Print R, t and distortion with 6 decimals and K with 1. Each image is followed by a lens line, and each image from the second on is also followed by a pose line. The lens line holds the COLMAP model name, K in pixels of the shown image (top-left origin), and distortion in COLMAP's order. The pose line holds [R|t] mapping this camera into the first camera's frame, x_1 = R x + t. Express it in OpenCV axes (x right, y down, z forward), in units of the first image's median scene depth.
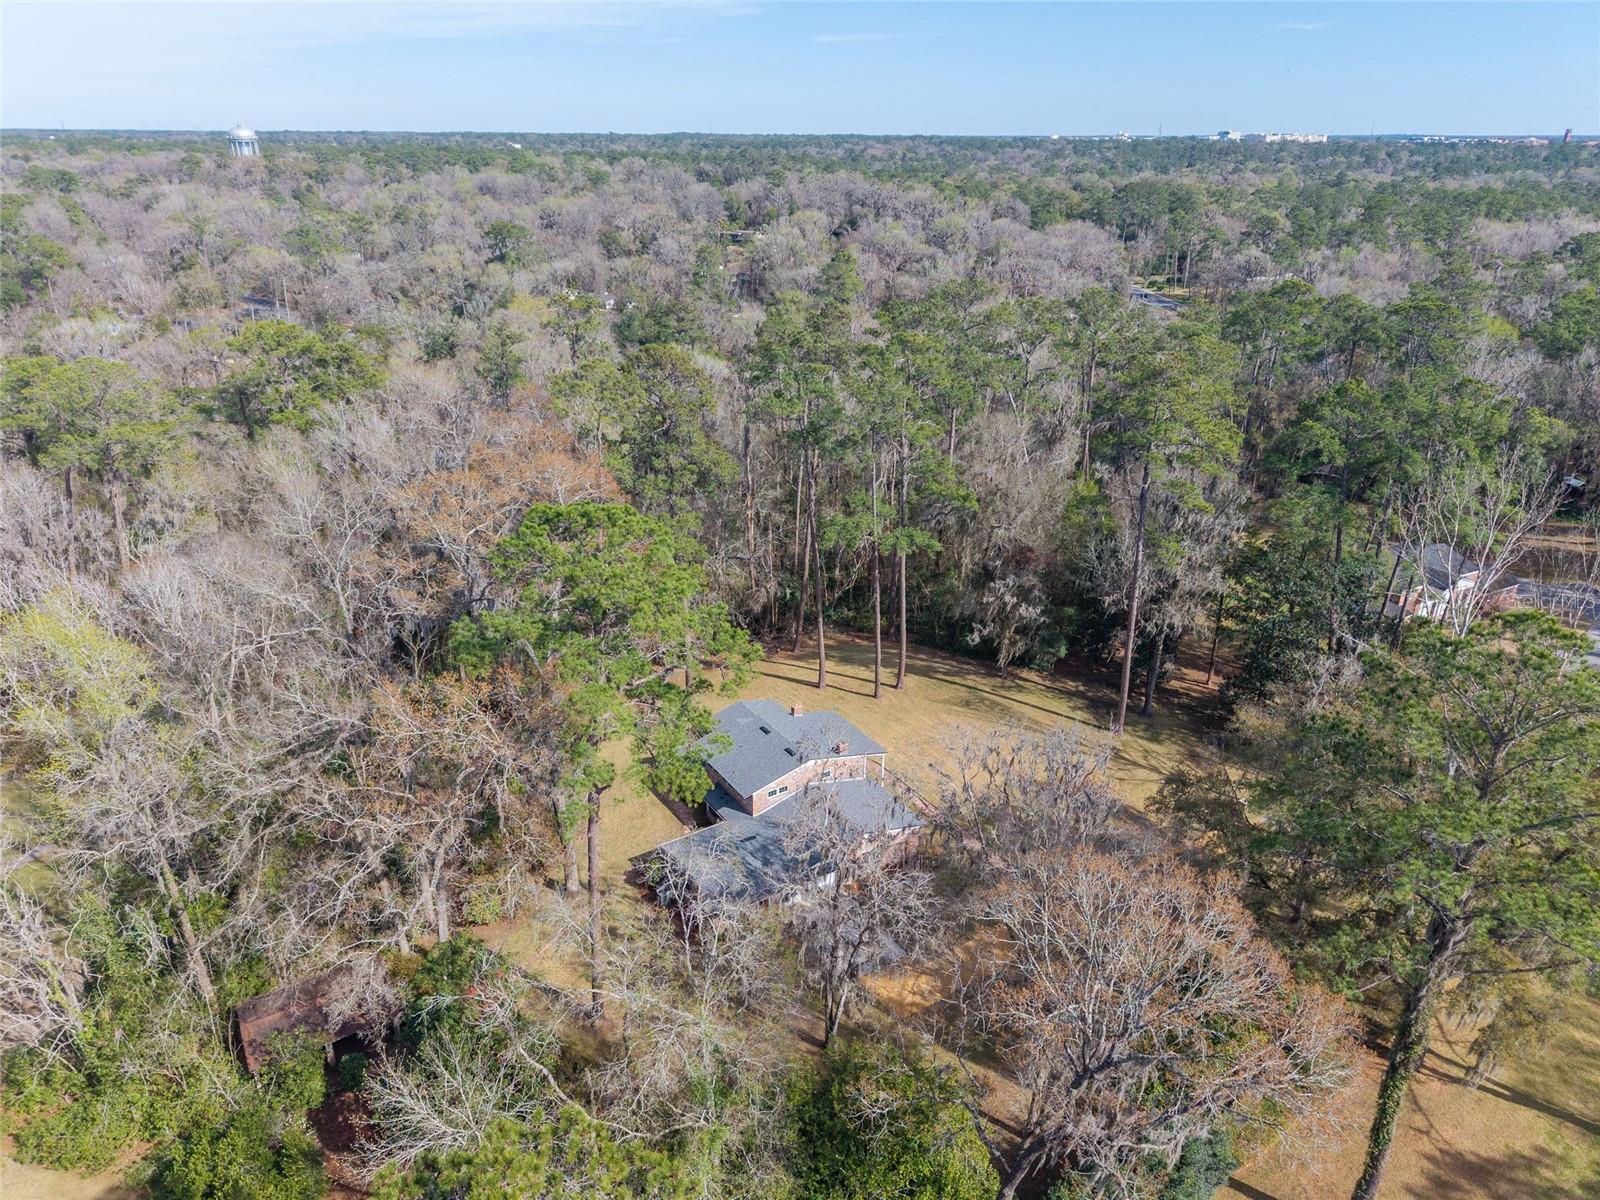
lens RADIAL K [[1065.8, 0, 790.5], [0, 1065.8, 602.7], [0, 0, 1]] dist [0.027391, -0.005331]
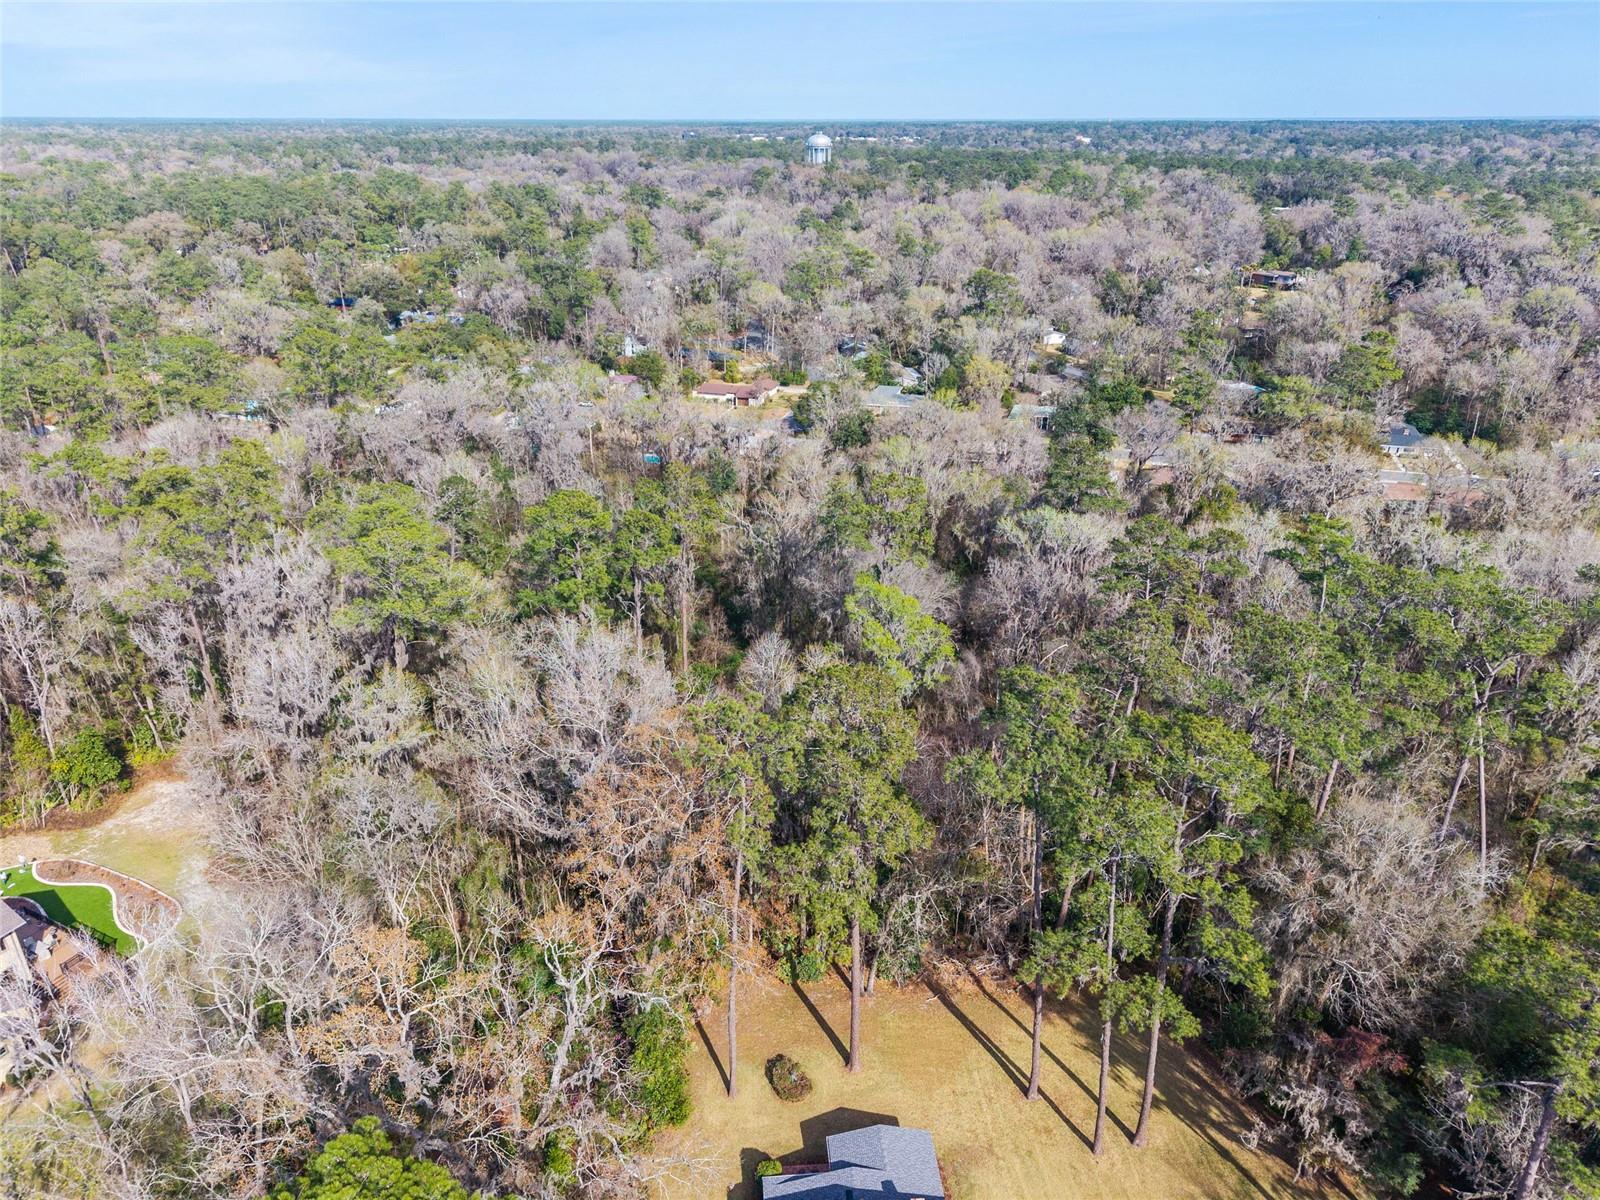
lens RADIAL K [[1090.7, 0, 794.0], [0, 1090.7, 595.3], [0, 0, 1]] dist [0.011018, 0.001043]
pose [[0.887197, 0.180304, -0.424702, 0.040290], [-0.181521, 0.982653, 0.037981, -0.074307], [0.424183, 0.043396, 0.904536, 0.060042]]
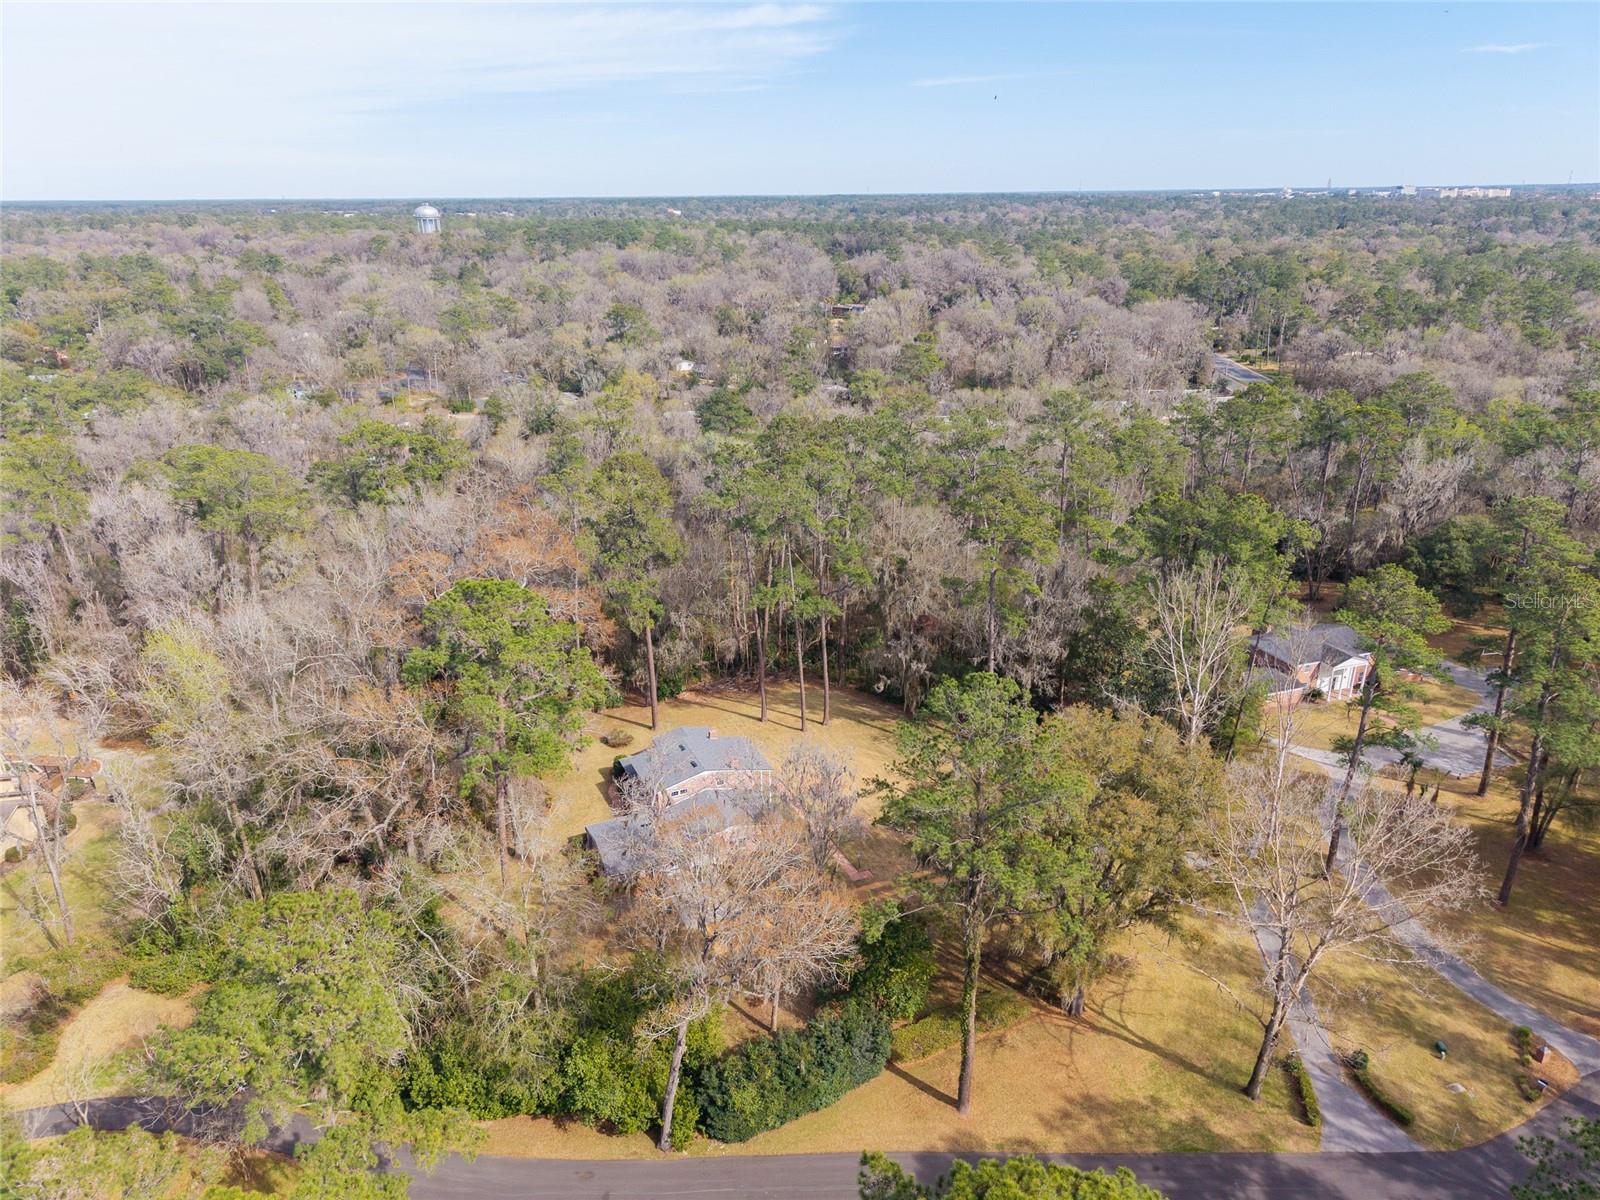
lens RADIAL K [[1065.8, 0, 790.5], [0, 1065.8, 602.7], [0, 0, 1]] dist [0.027391, -0.005331]
pose [[0.990581, 0.035460, -0.132259, 0.061235], [-0.041758, 0.998107, -0.045150, -0.001148], [0.130408, 0.050247, 0.990186, -0.065488]]
